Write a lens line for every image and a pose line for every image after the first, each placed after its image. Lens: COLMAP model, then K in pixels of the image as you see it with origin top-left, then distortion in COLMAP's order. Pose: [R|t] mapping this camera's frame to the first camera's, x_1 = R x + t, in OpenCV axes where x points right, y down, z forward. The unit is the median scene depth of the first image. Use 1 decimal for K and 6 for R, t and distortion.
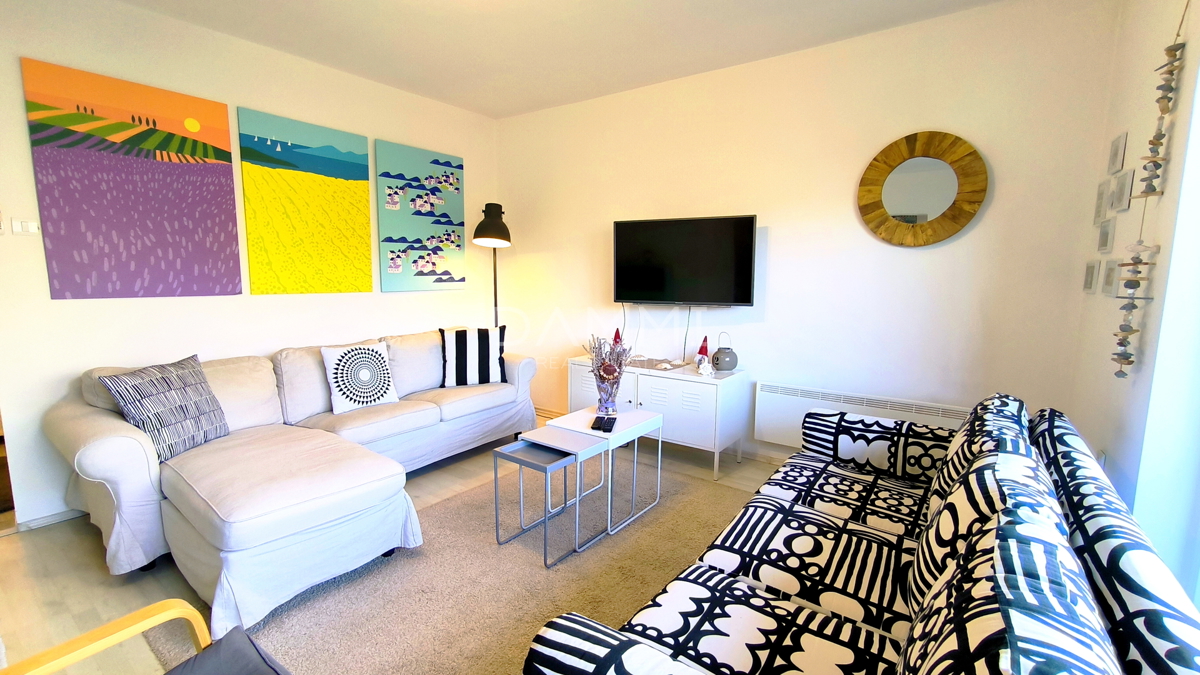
lens RADIAL K [[514.7, 0, 601.8], [0, 514.7, 339.9], [0, 0, 1]] dist [-0.019527, 0.009461]
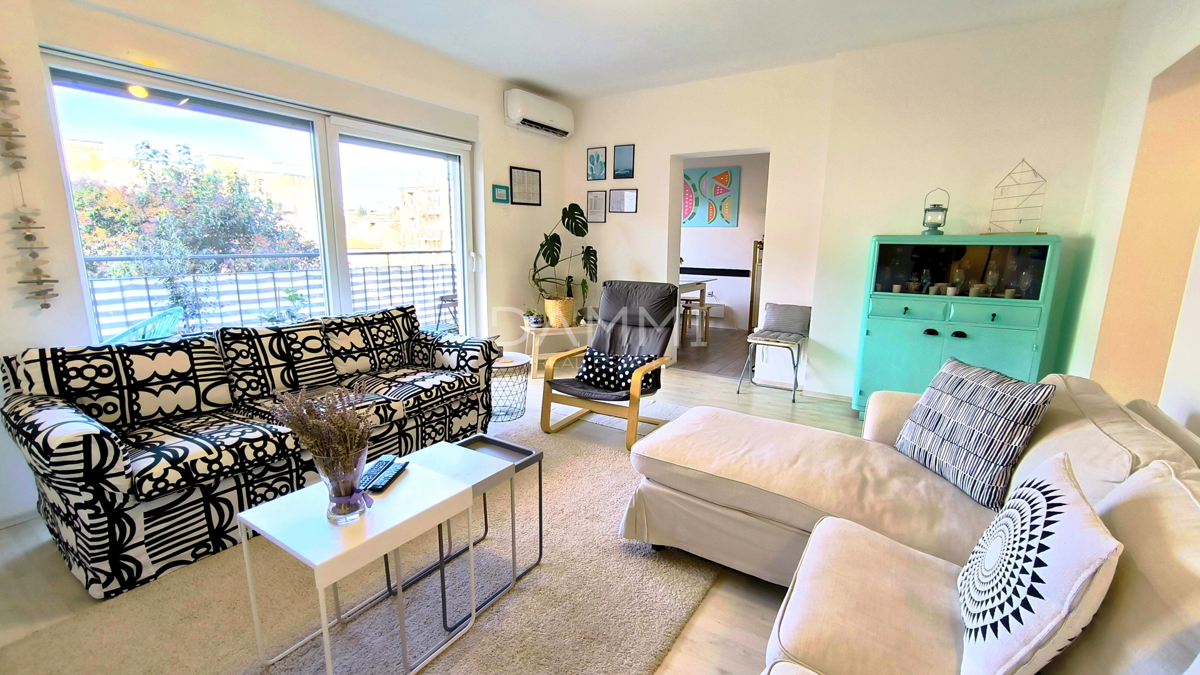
lens RADIAL K [[514.7, 0, 600.5], [0, 514.7, 344.3], [0, 0, 1]] dist [-0.019527, 0.009461]
pose [[-0.998338, -0.007906, -0.057086, -0.216814], [-0.026350, 0.943566, 0.330135, -0.193133], [0.051255, 0.331091, -0.942206, 1.442088]]
